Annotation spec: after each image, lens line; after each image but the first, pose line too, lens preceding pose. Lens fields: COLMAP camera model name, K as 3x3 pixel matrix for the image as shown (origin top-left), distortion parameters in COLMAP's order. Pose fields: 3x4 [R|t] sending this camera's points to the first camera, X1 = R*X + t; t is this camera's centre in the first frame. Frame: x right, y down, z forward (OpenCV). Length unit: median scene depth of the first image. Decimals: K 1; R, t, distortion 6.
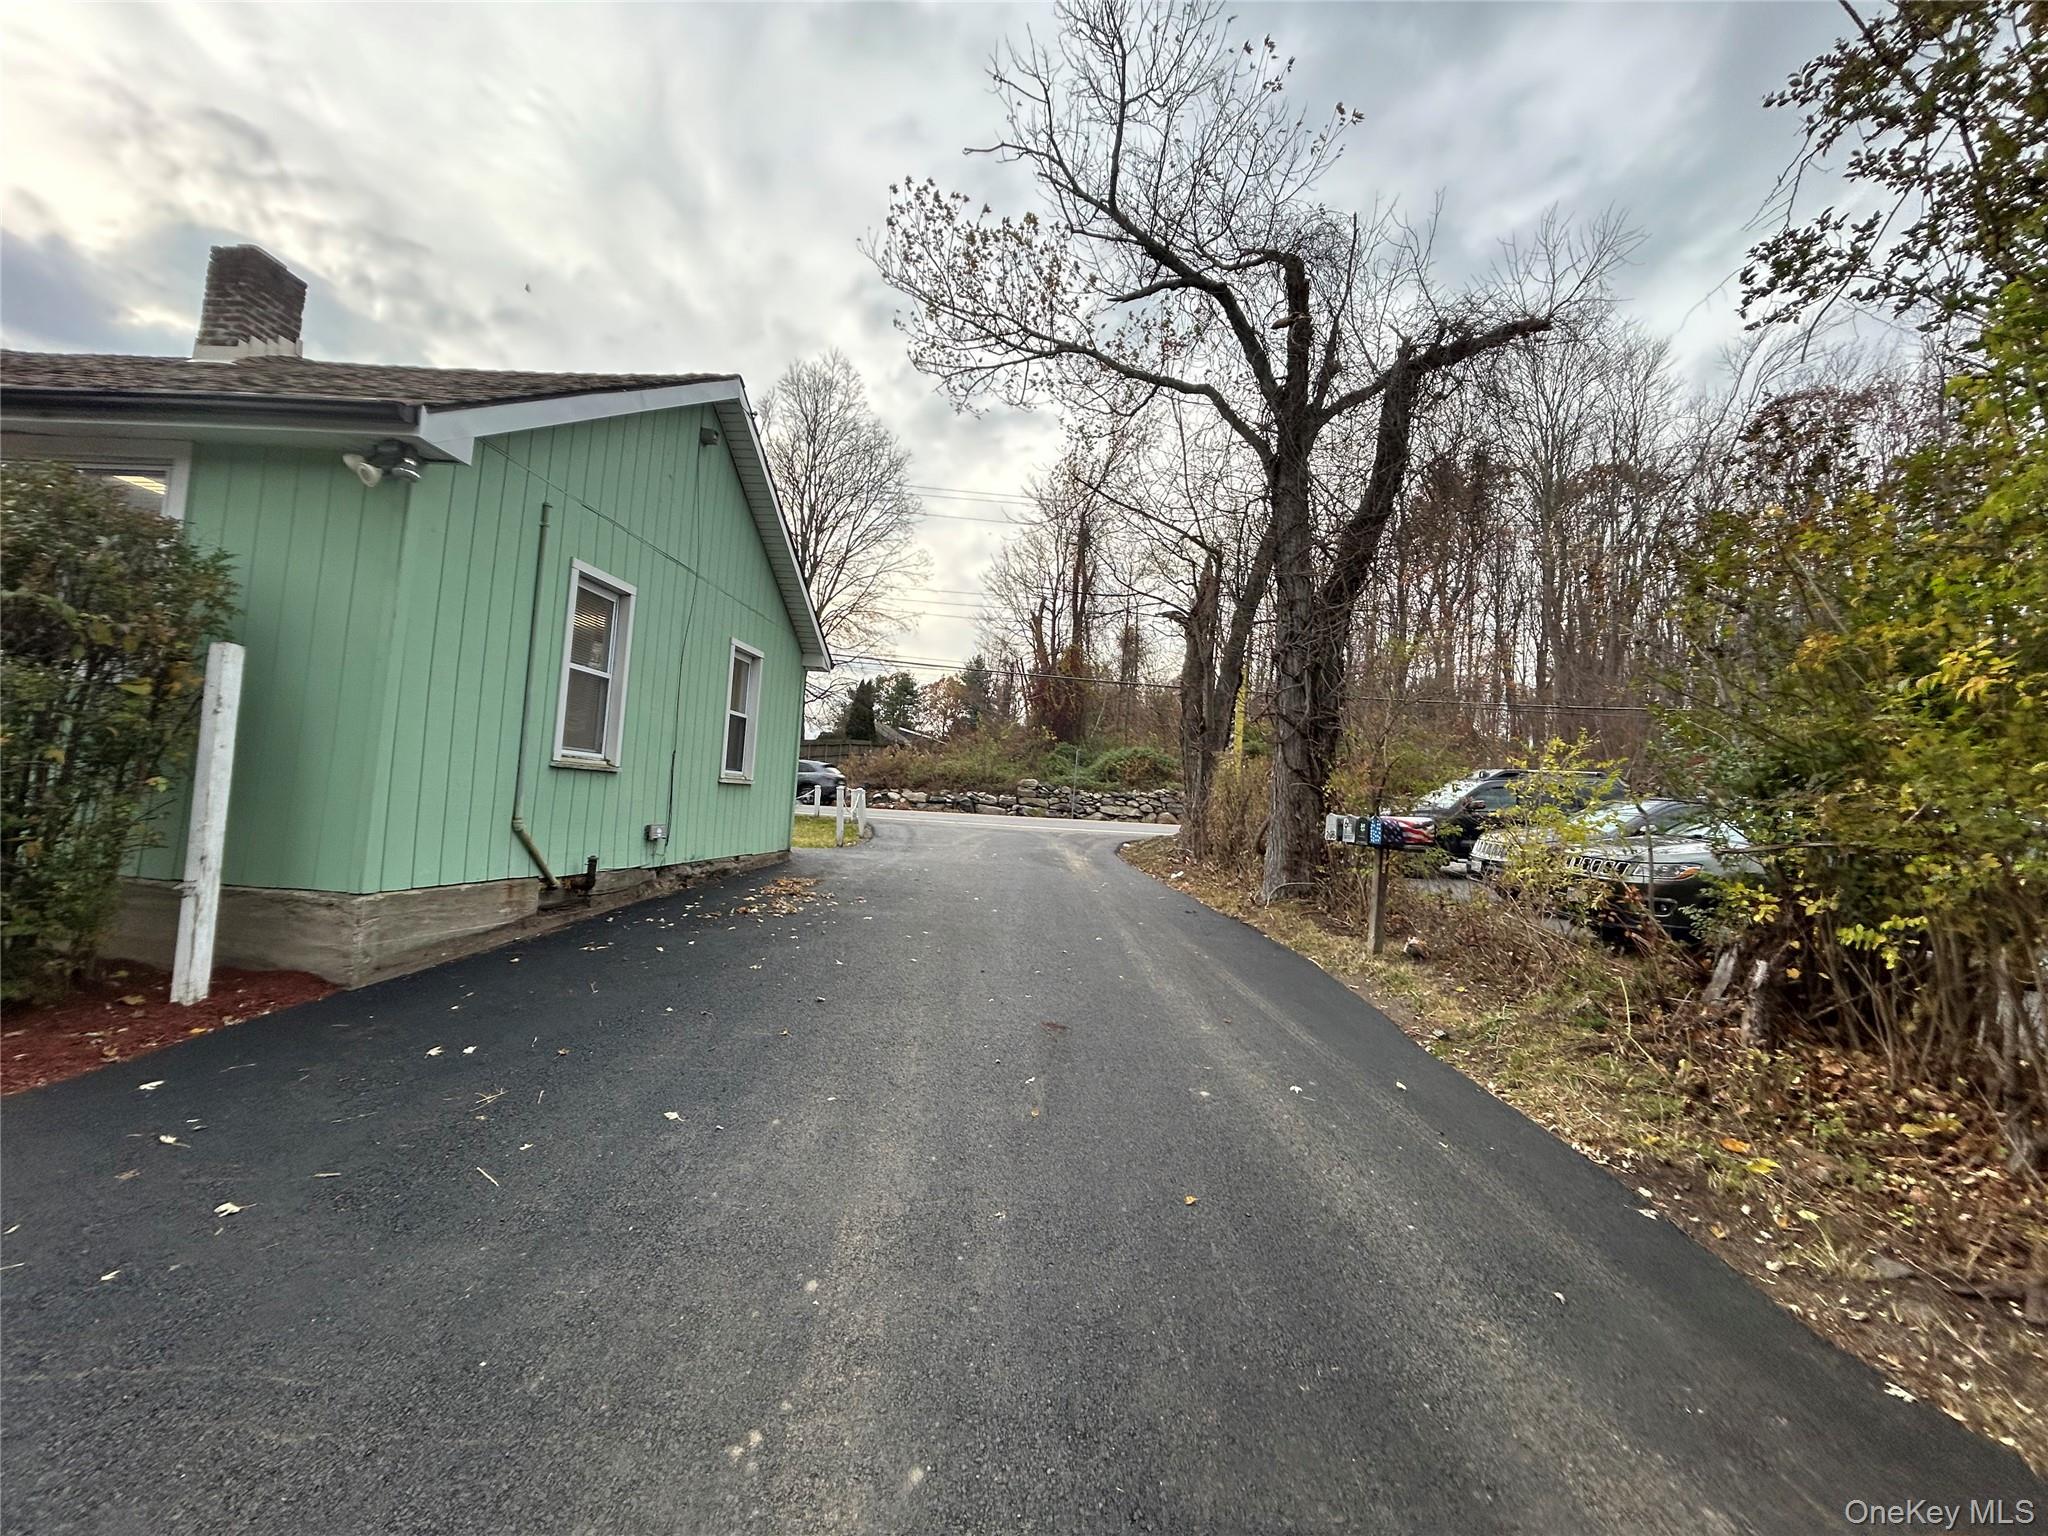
lens RADIAL K [[828.1, 0, 1024.0], [0, 828.1, 768.0], [0, 0, 1]] dist [-0.002653, 0.000472]
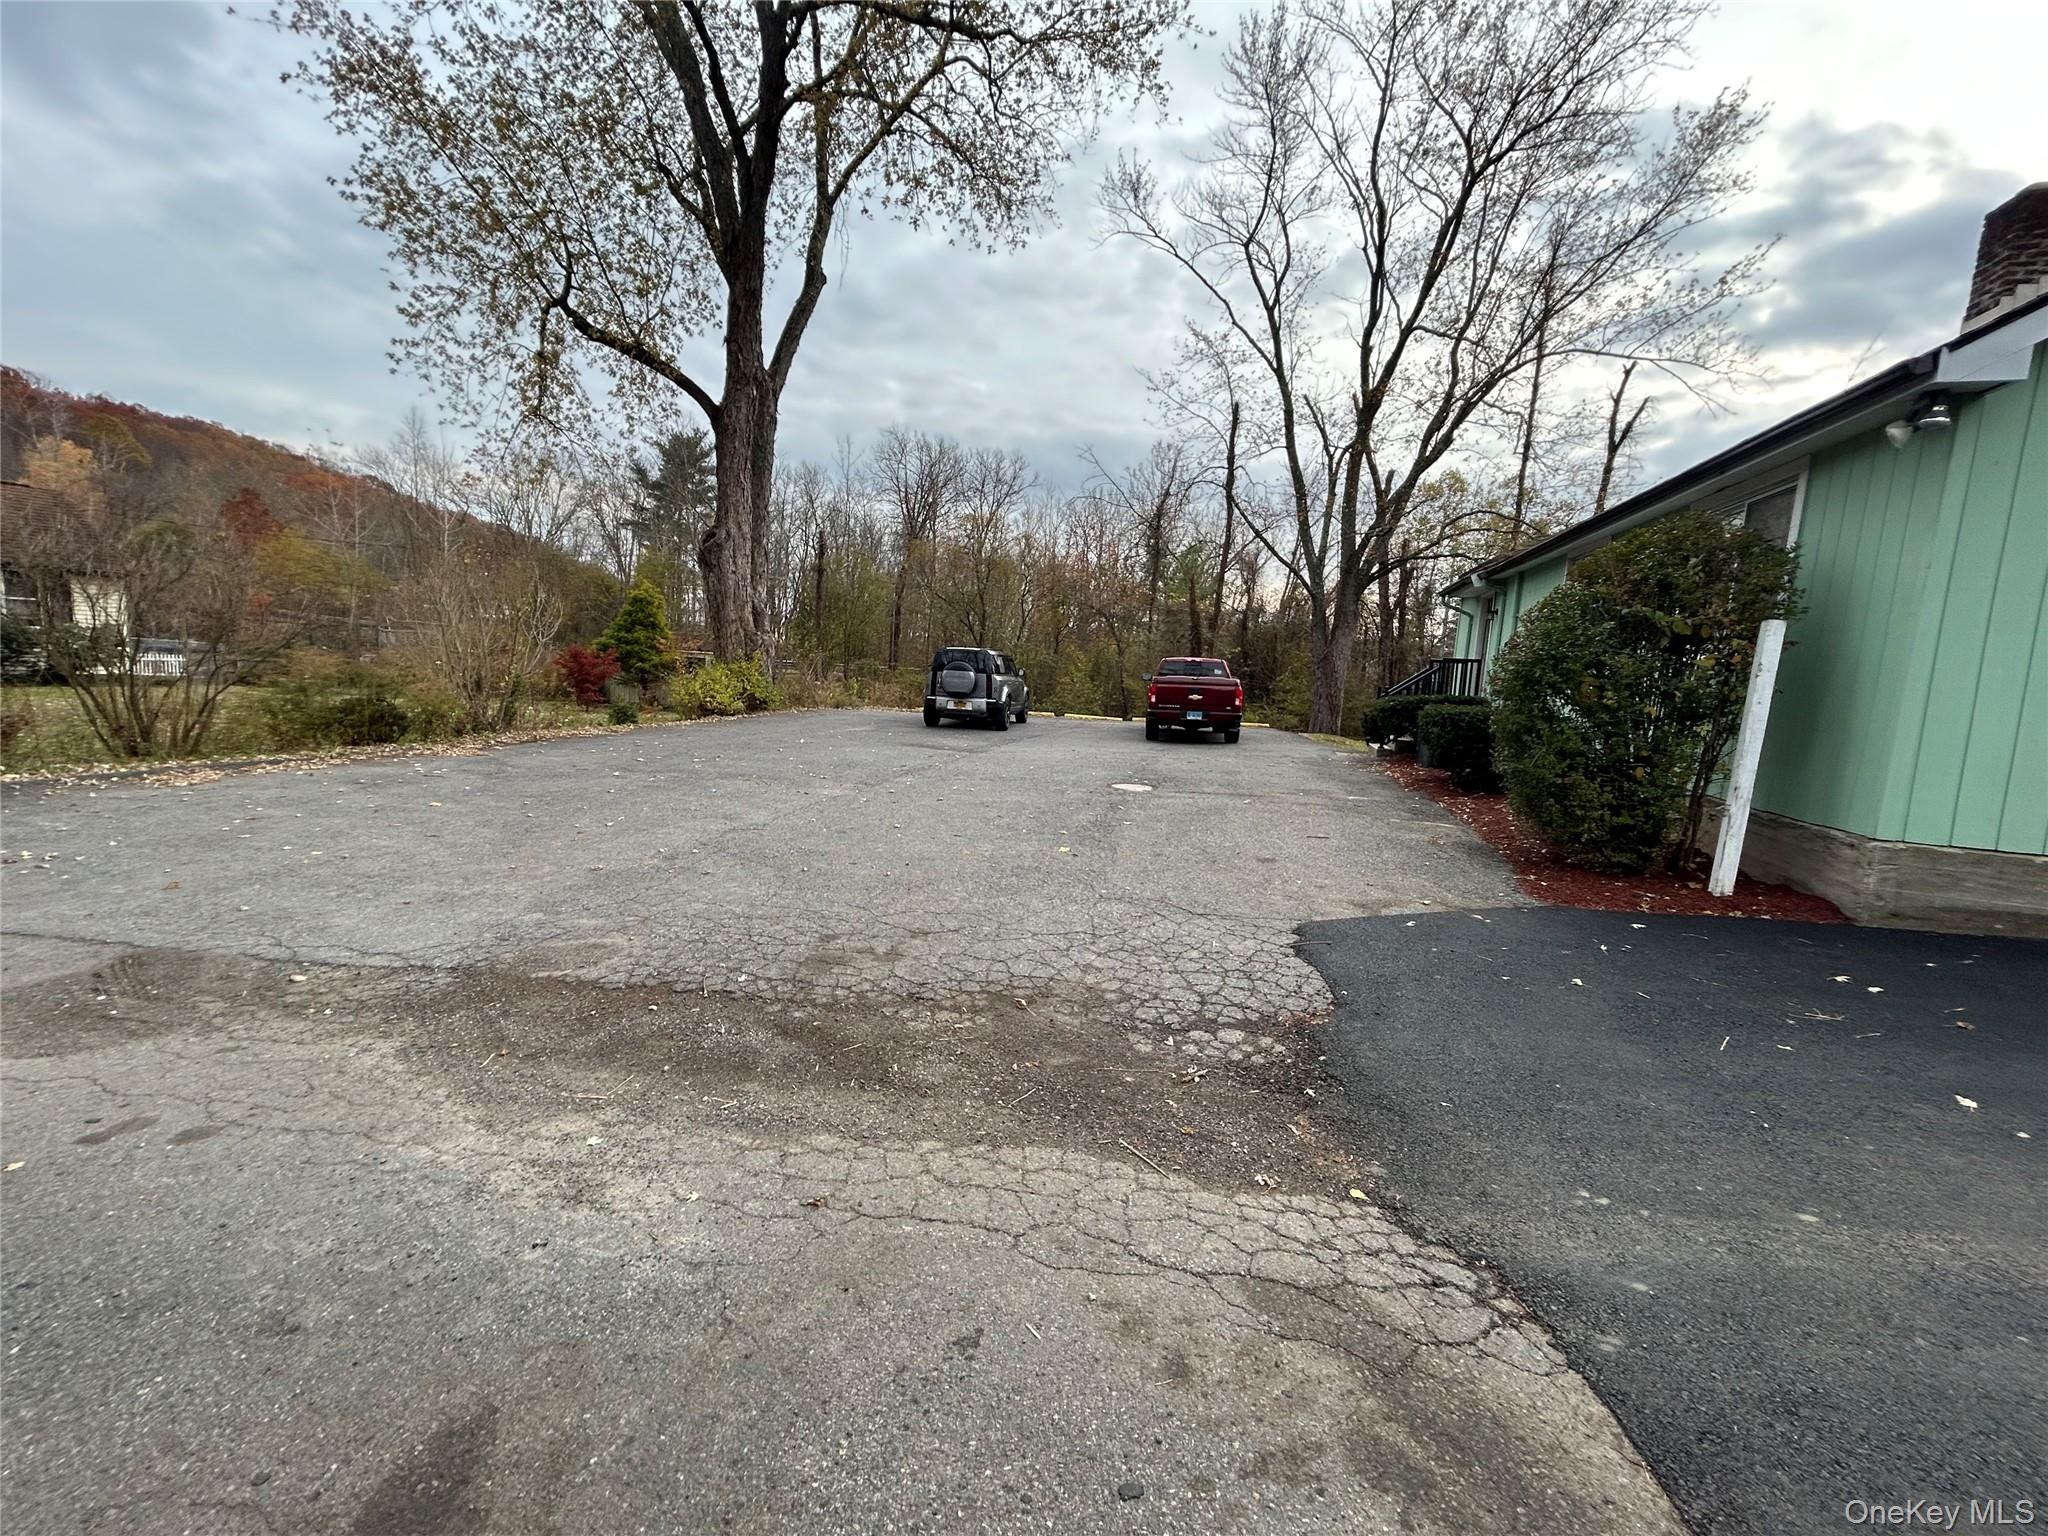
lens RADIAL K [[828.1, 0, 1024.0], [0, 828.1, 768.0], [0, 0, 1]] dist [-0.002653, 0.000472]
pose [[-0.208739, 0.039235, -0.977184, 0.269045], [-0.023199, 0.998715, 0.045055, 0.022792], [0.977696, 0.032075, -0.207560, 0.087144]]
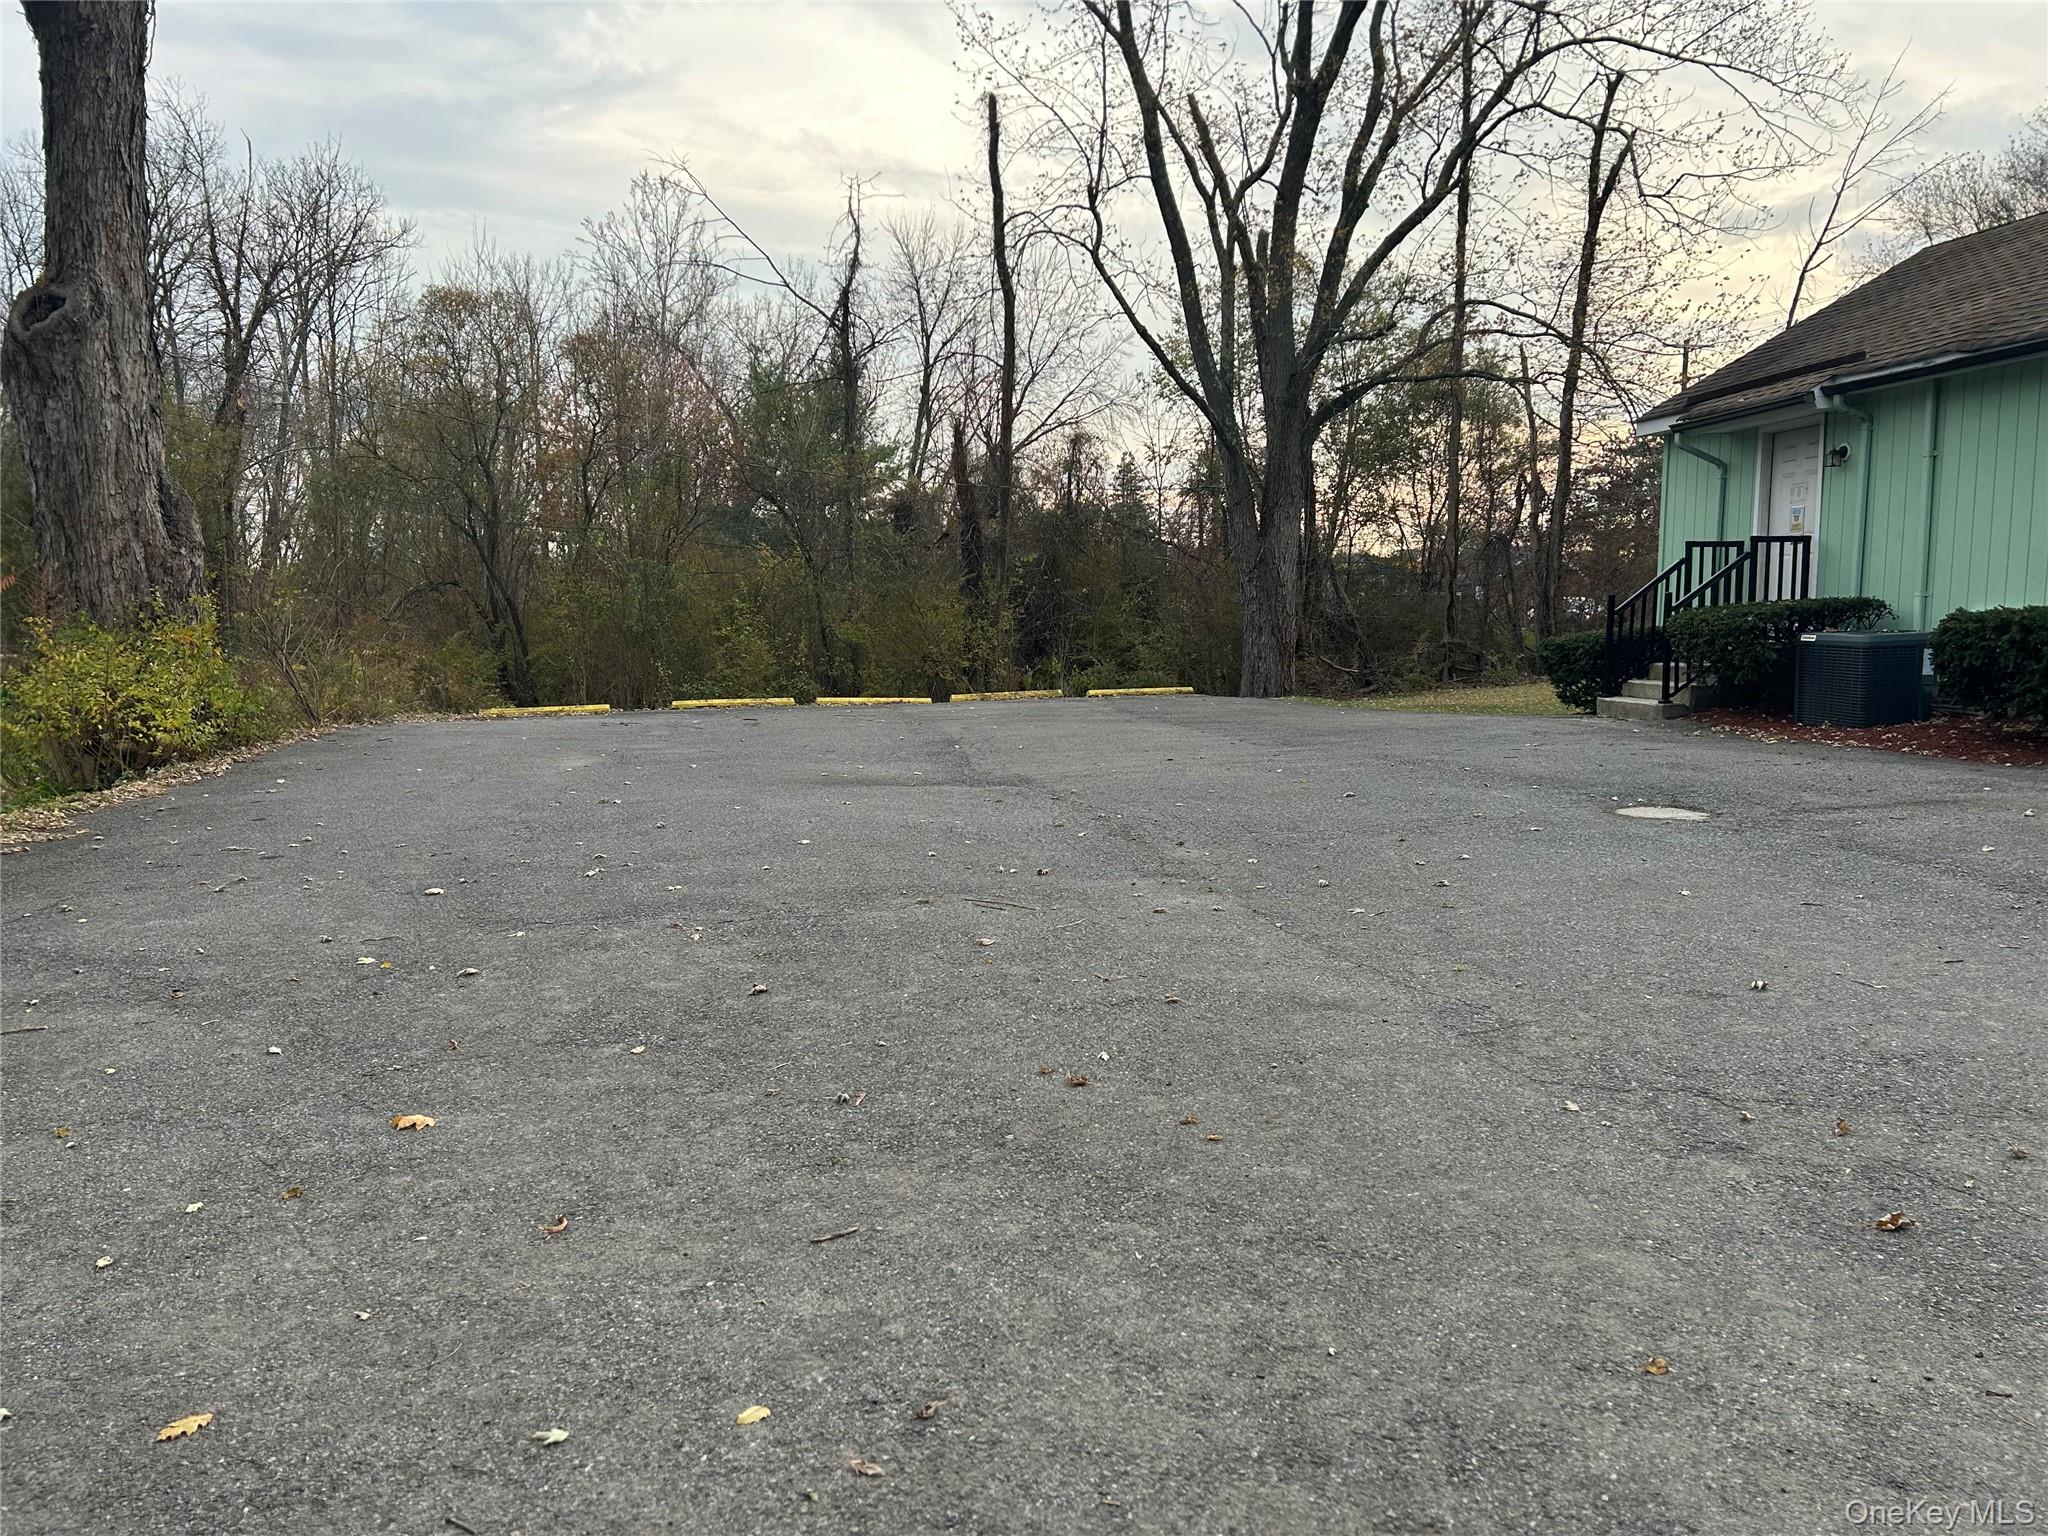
lens RADIAL K [[1535.7, 0, 1010.9], [0, 1535.7, 757.5], [0, 0, 1]] dist [0.064271, -0.066871]
pose [[0.209620, 0.017394, -0.977628, -0.005095], [0.064125, 0.997445, 0.031496, -0.002897], [0.975678, -0.069292, 0.207969, -0.751599]]
